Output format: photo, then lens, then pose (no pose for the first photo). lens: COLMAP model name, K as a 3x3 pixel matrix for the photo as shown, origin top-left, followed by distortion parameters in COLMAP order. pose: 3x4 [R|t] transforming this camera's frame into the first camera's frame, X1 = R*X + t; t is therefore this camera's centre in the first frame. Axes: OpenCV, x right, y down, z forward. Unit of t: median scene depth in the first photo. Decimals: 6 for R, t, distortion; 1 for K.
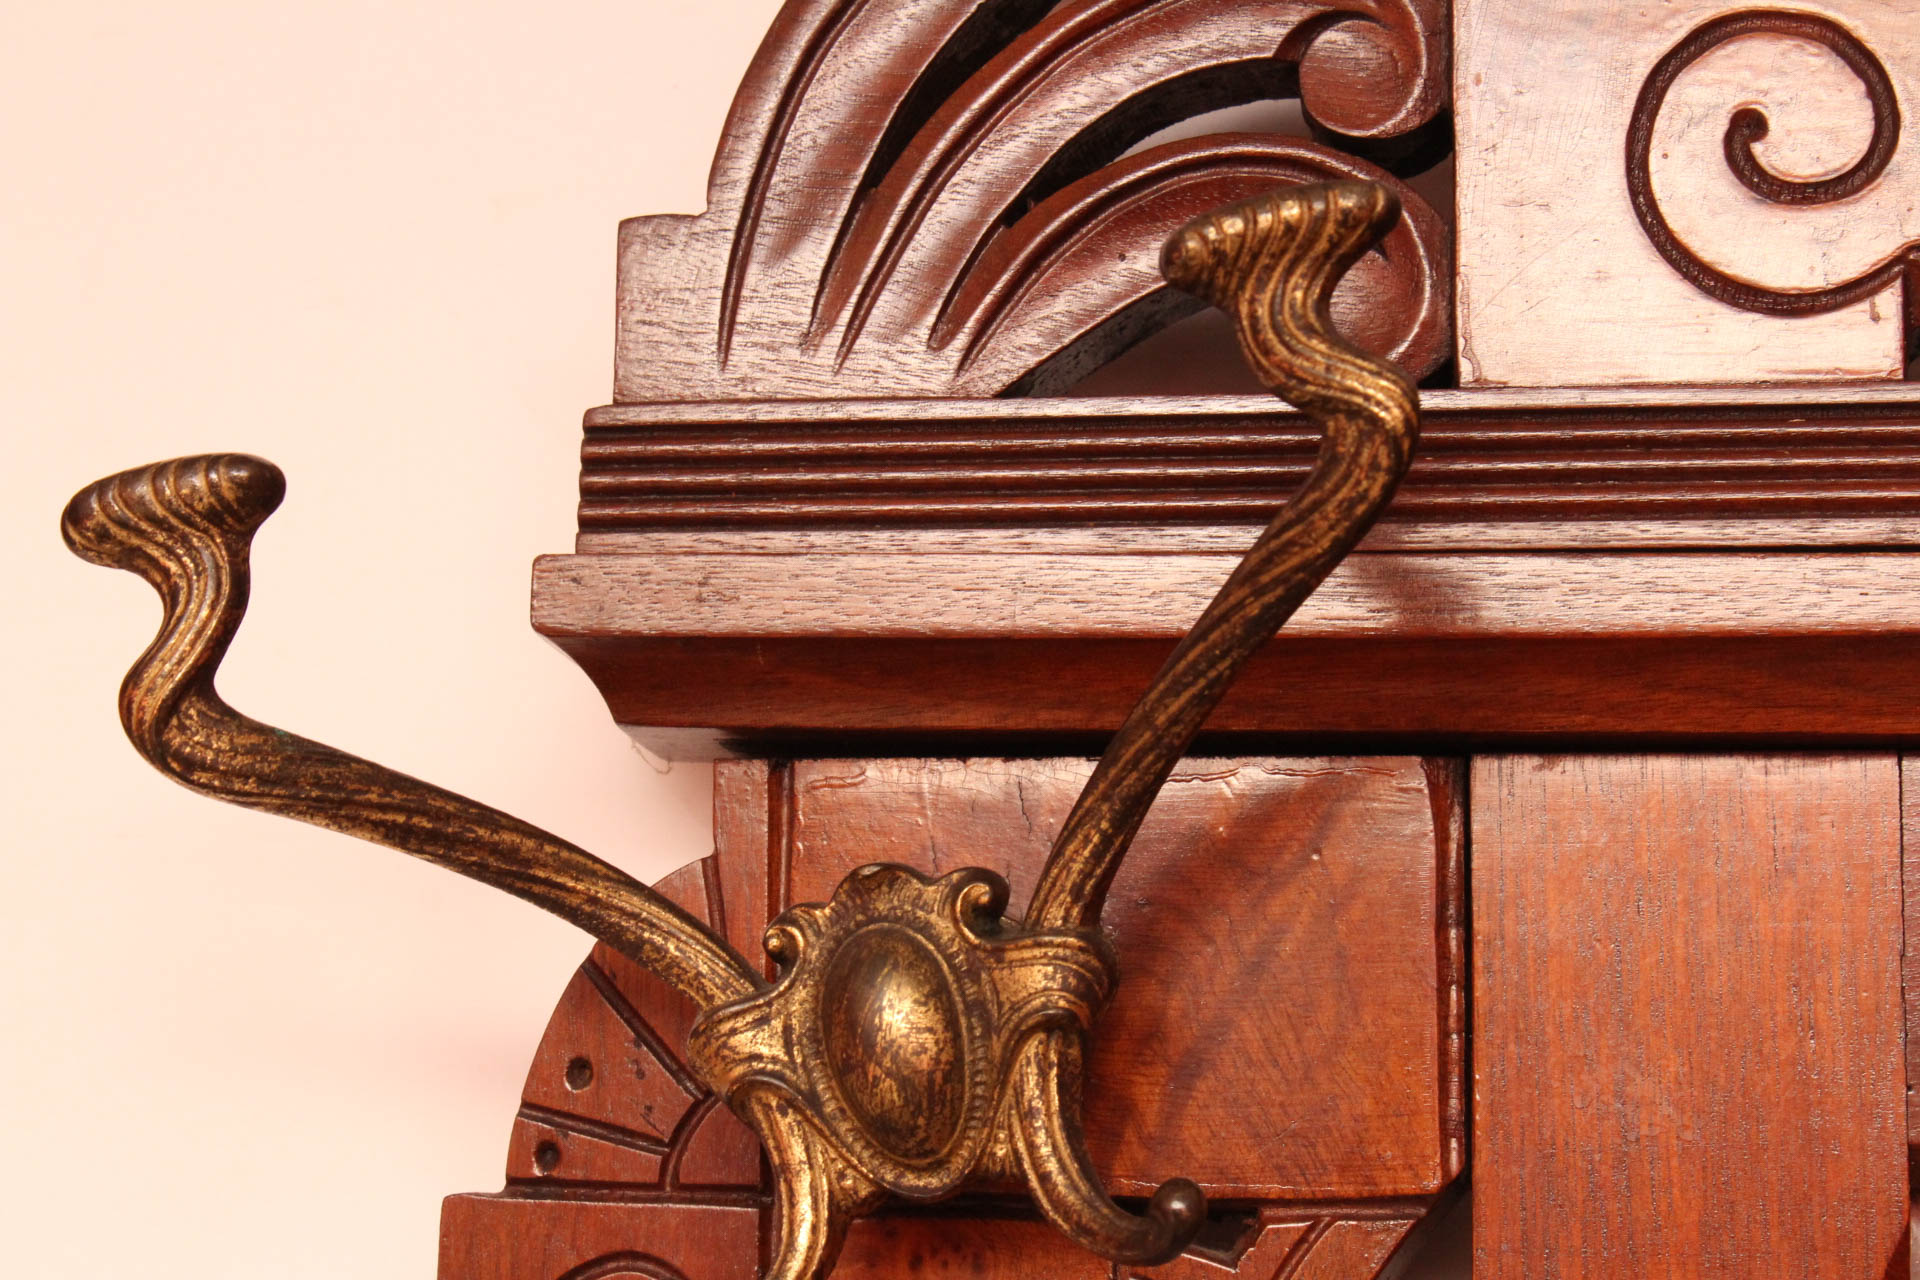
lens RADIAL K [[4576.9, 0, 954.9], [0, 4576.9, 632.5], [0, 0, 1]] dist [0.077600, 0.000000]
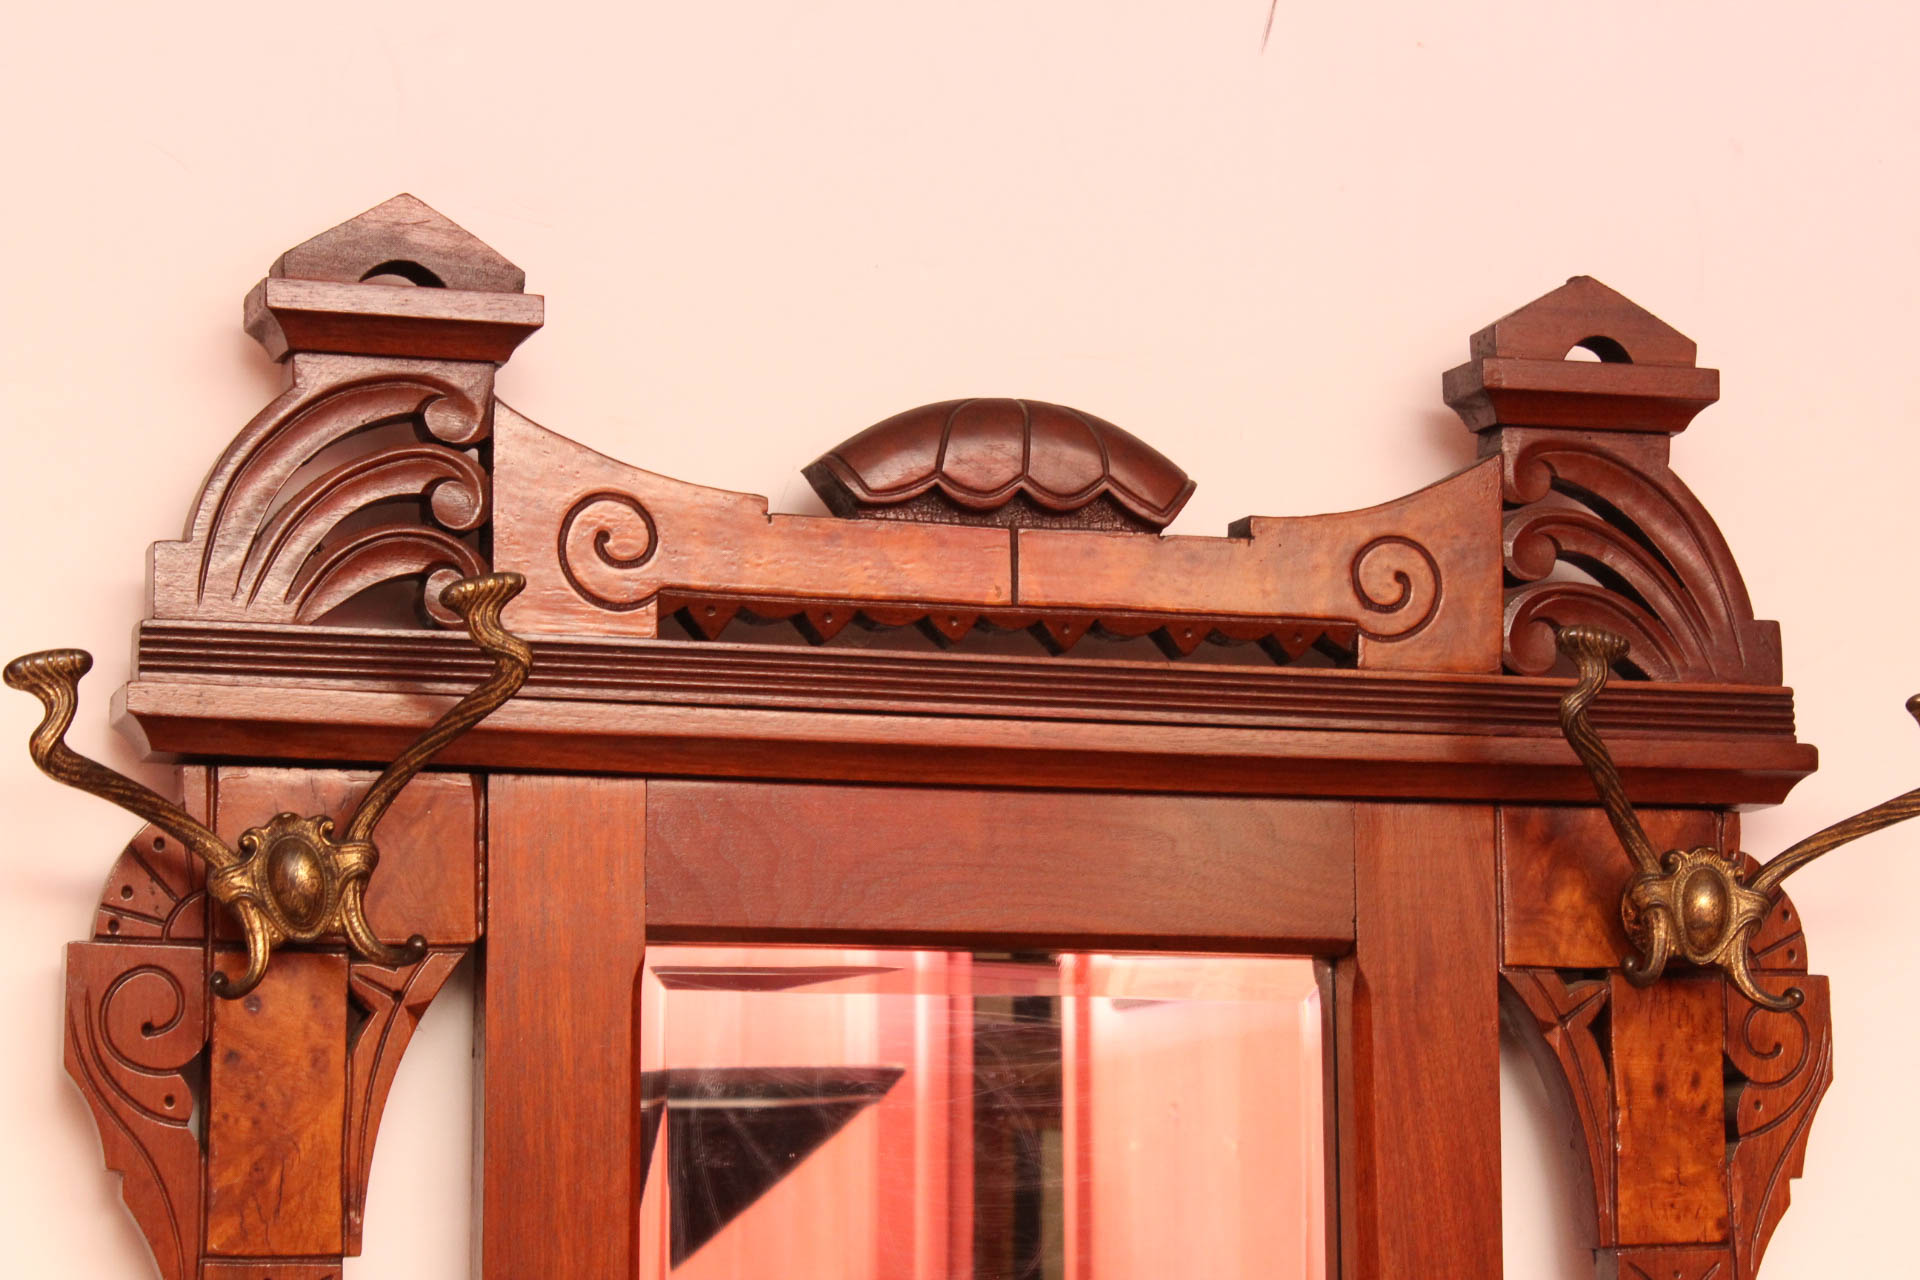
lens RADIAL K [[4576.9, 0, 961.0], [0, 4576.9, 639.9], [0, 0, 1]] dist [0.077600, 0.000000]
pose [[0.888235, 0.040774, 0.457576, -0.841855], [-0.057065, 0.998132, 0.021831, -0.120914], [-0.455831, -0.045503, 0.888902, -1.419435]]
